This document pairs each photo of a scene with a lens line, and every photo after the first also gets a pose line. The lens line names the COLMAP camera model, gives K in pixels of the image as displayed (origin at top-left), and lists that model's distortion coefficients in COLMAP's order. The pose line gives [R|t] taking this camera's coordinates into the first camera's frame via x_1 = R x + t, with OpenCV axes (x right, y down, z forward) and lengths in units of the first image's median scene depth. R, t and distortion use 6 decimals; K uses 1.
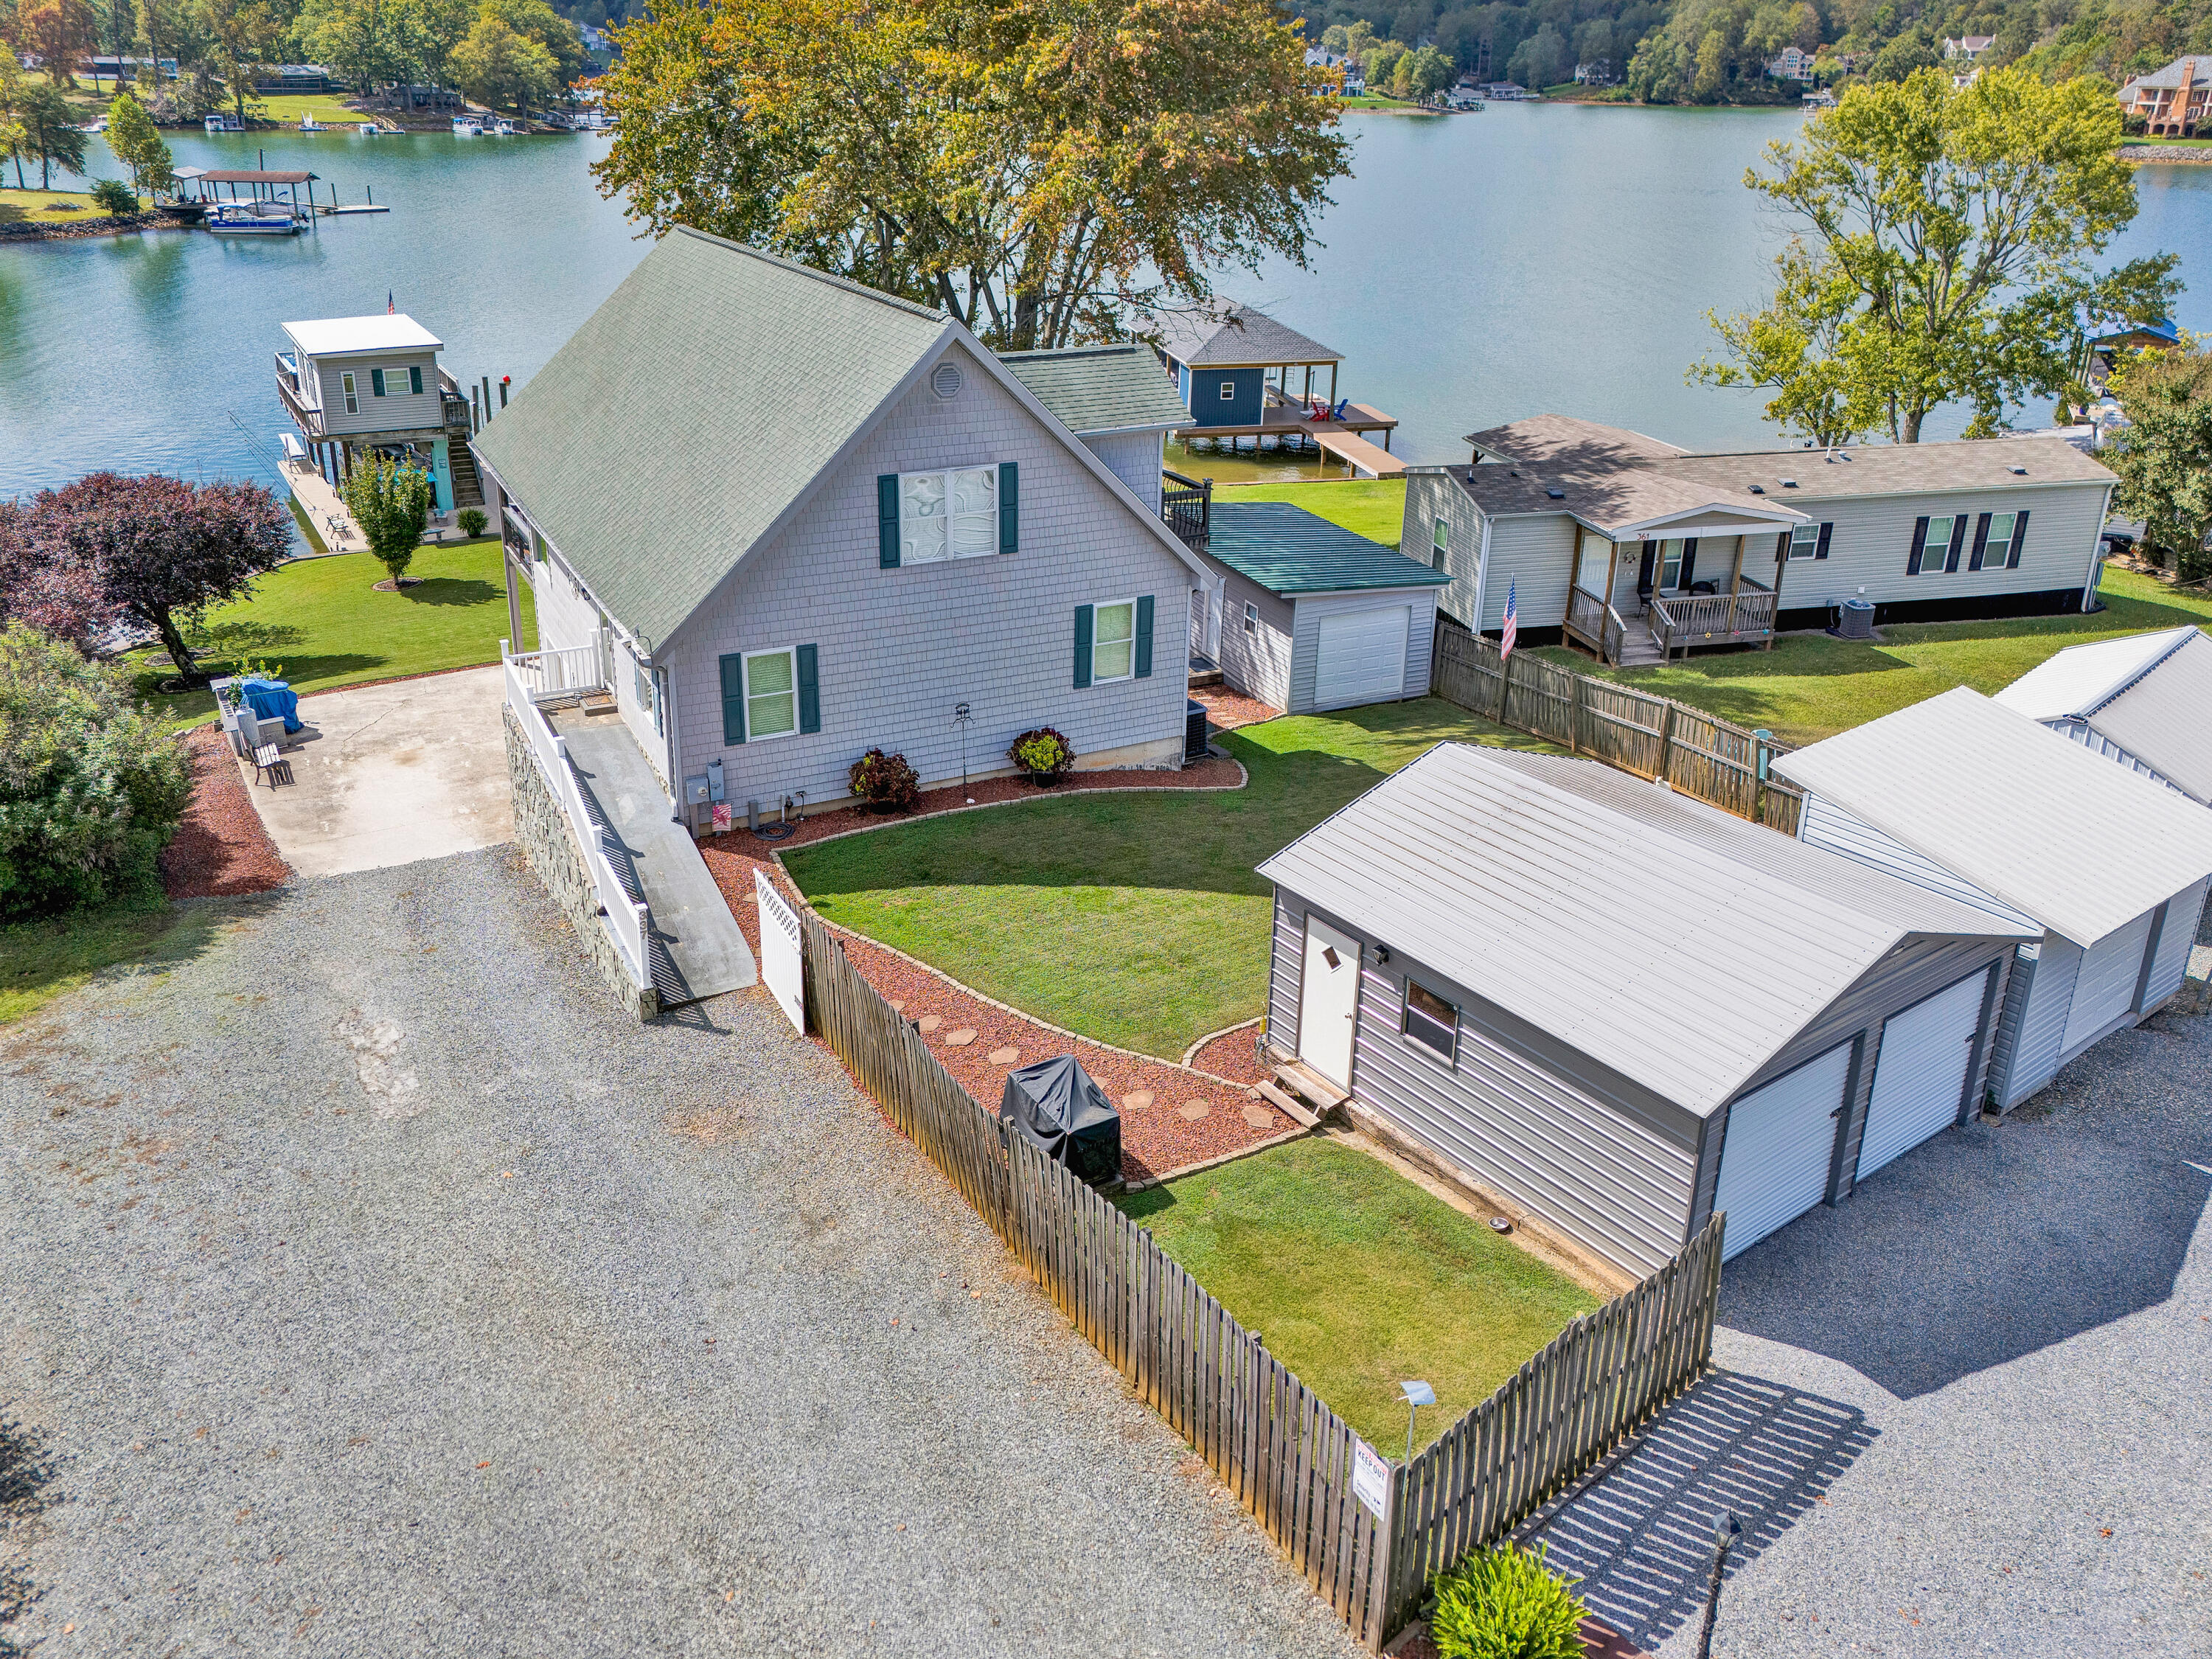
lens RADIAL K [[1685.5, 0, 1075.5], [0, 1685.5, 650.8], [0, 0, 1]] dist [0.059713, -0.055211]
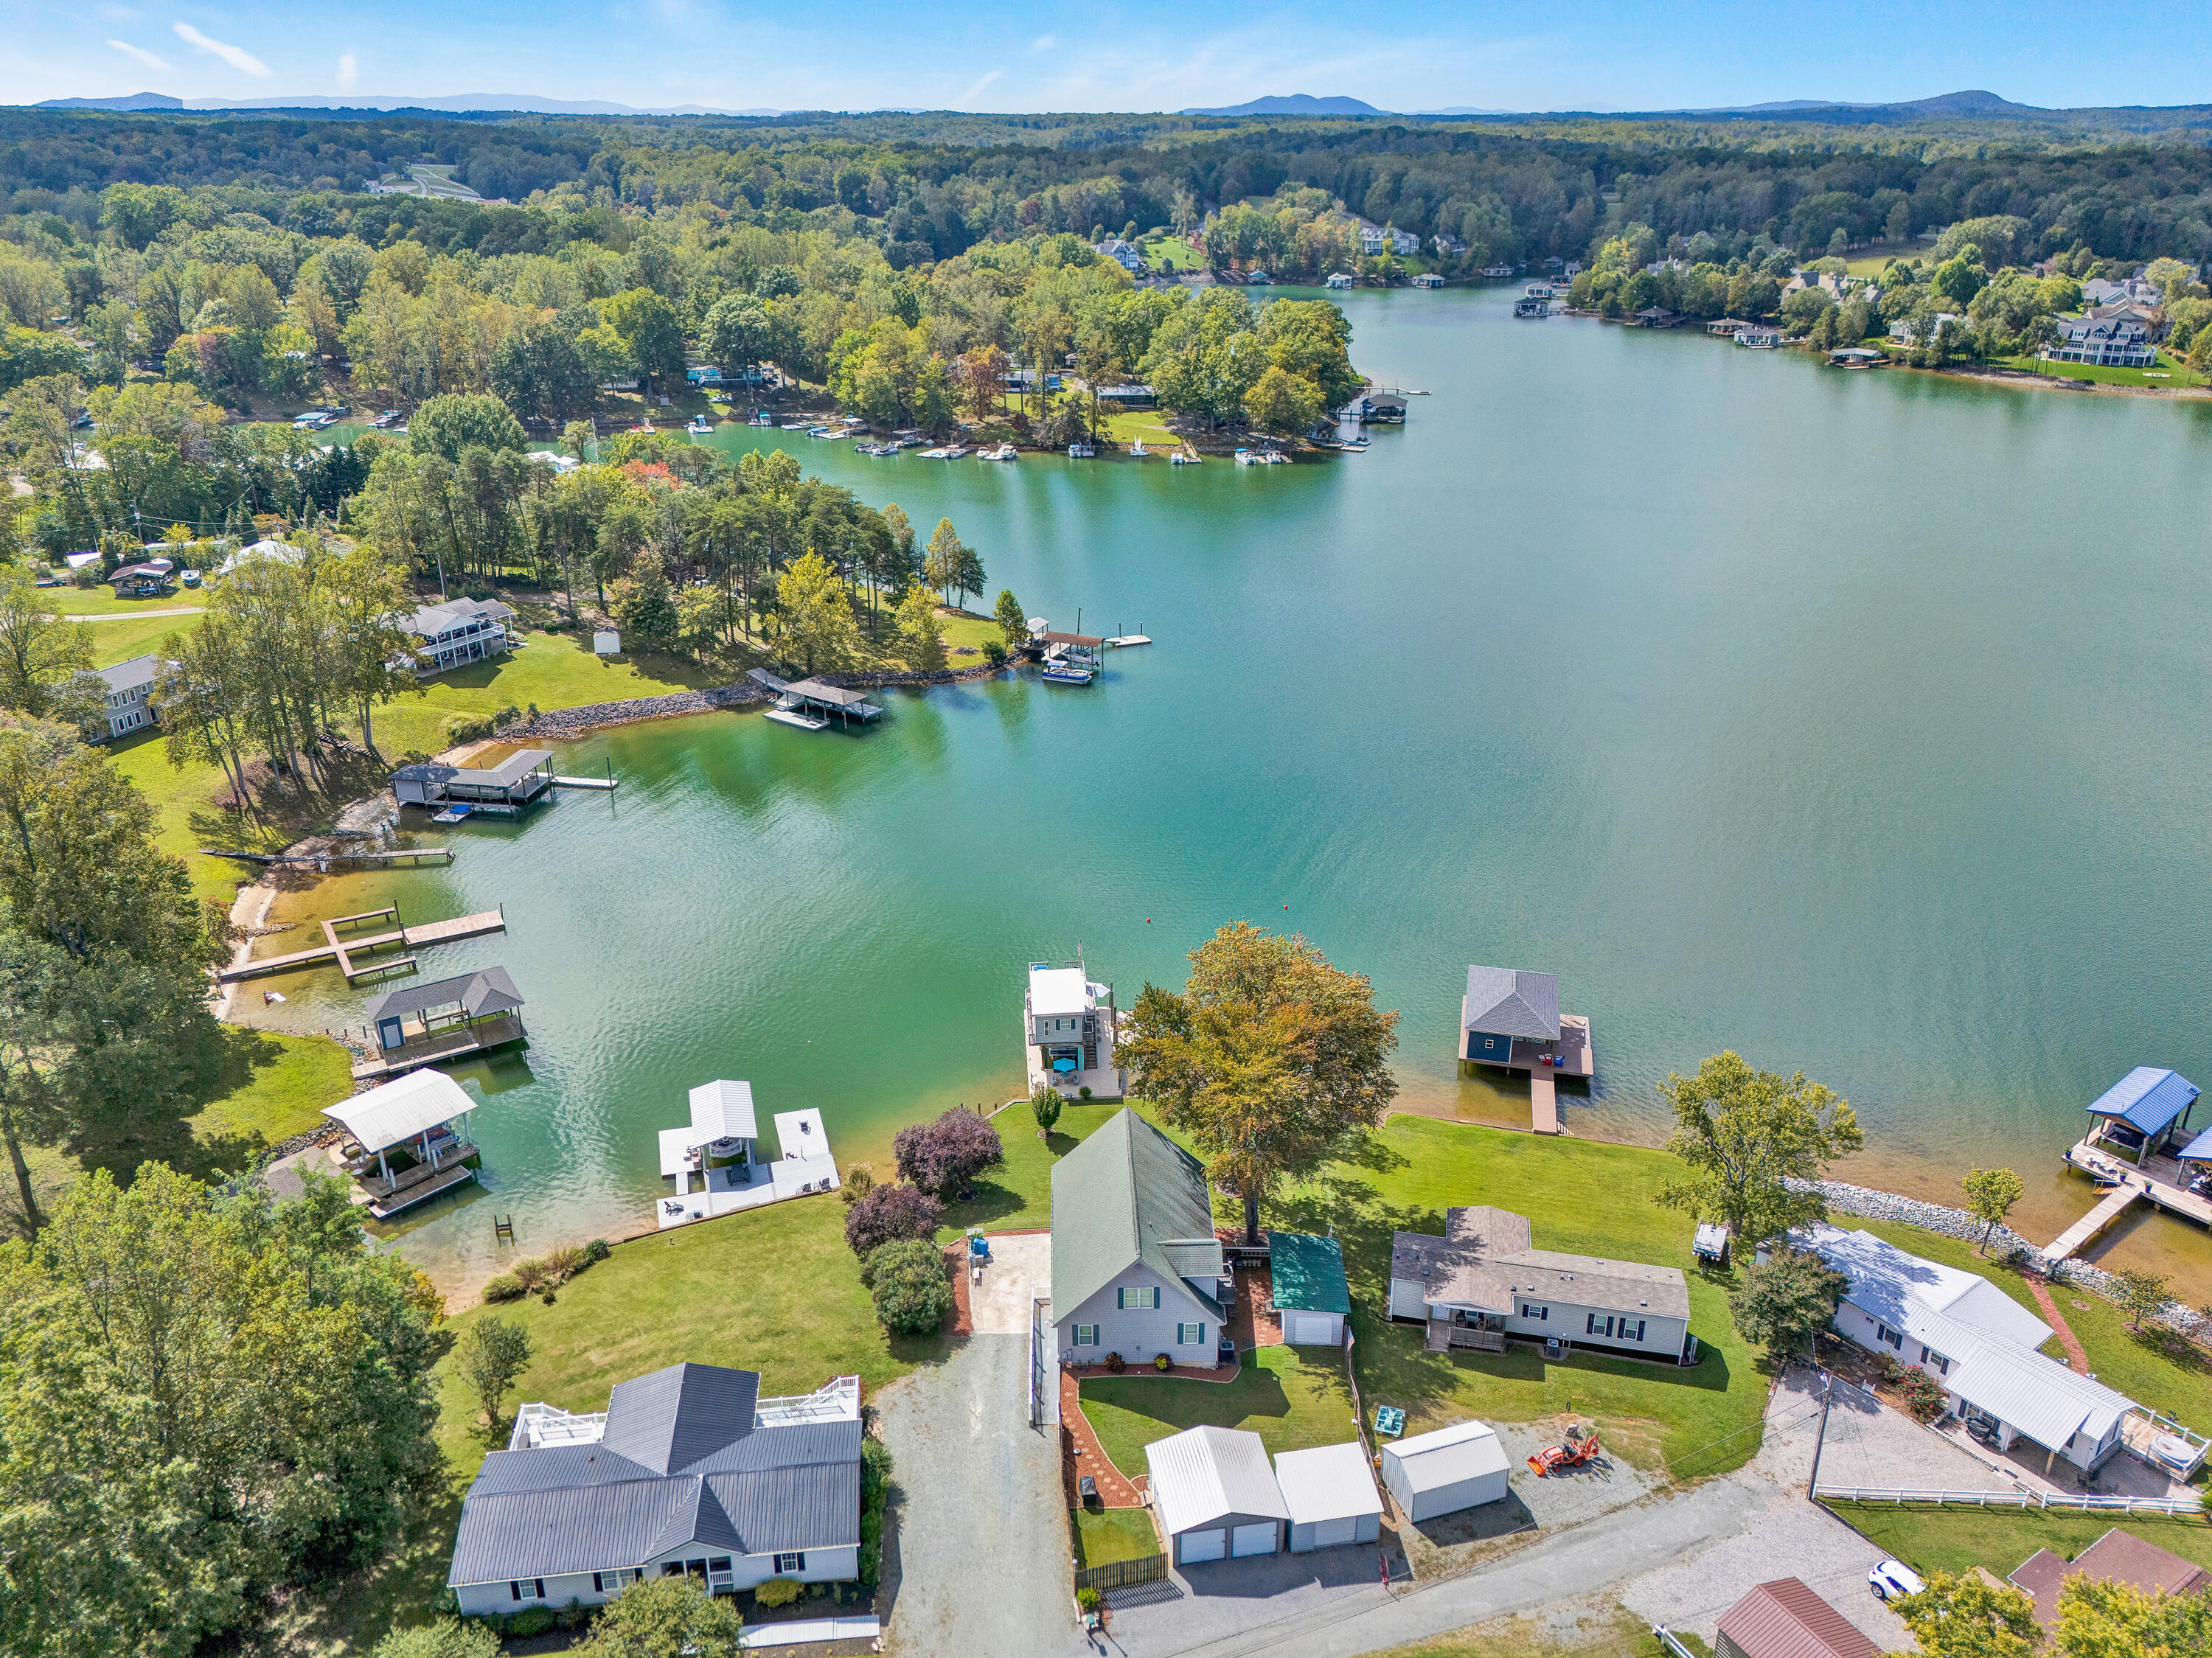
lens RADIAL K [[1641.9, 0, 1095.3], [0, 1641.9, 829.8], [0, 0, 1]] dist [0.060980, -0.062263]
pose [[0.897406, 0.156980, -0.412335, 0.880917], [-0.129804, 0.987140, 0.093308, -1.072152], [0.421680, -0.030212, 0.906241, -1.704904]]
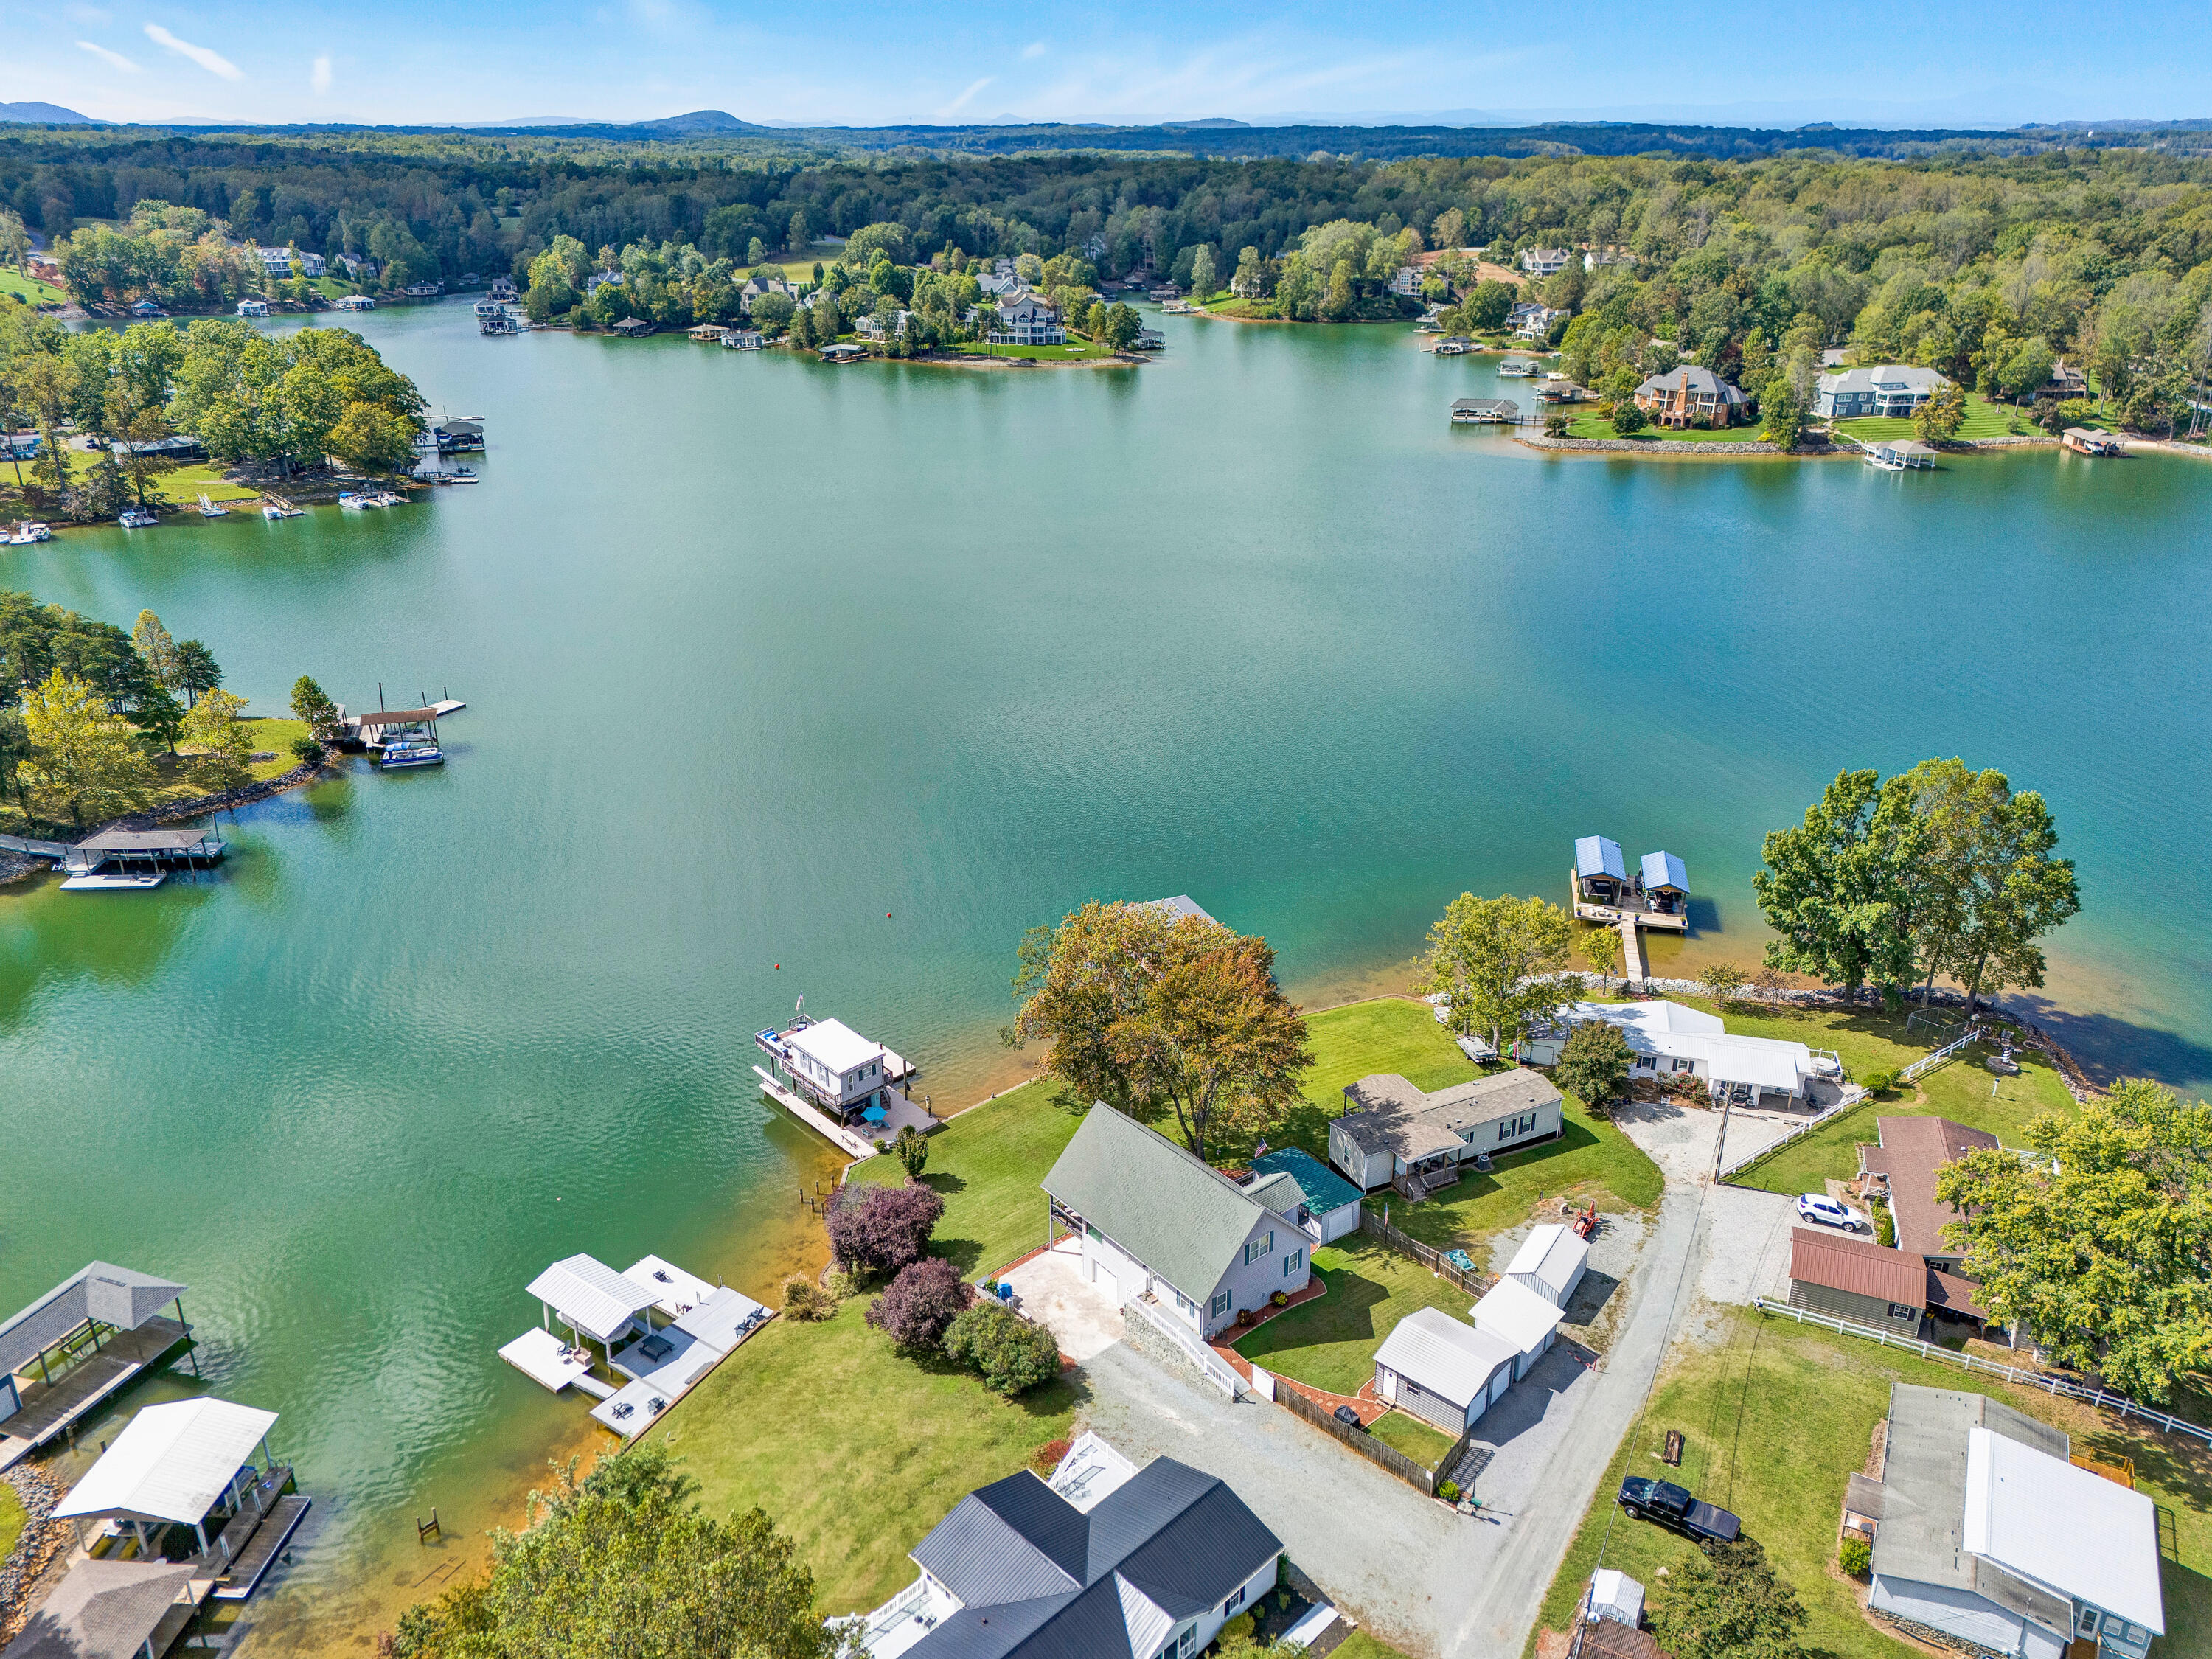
lens RADIAL K [[1642.1, 0, 1095.3], [0, 1642.1, 830.3], [0, 0, 1]] dist [0.060980, -0.062263]
pose [[0.977374, -0.097928, 0.187486, -0.801181], [0.085802, 0.993725, 0.071752, -1.012767], [-0.193336, -0.054042, 0.979643, -1.937412]]
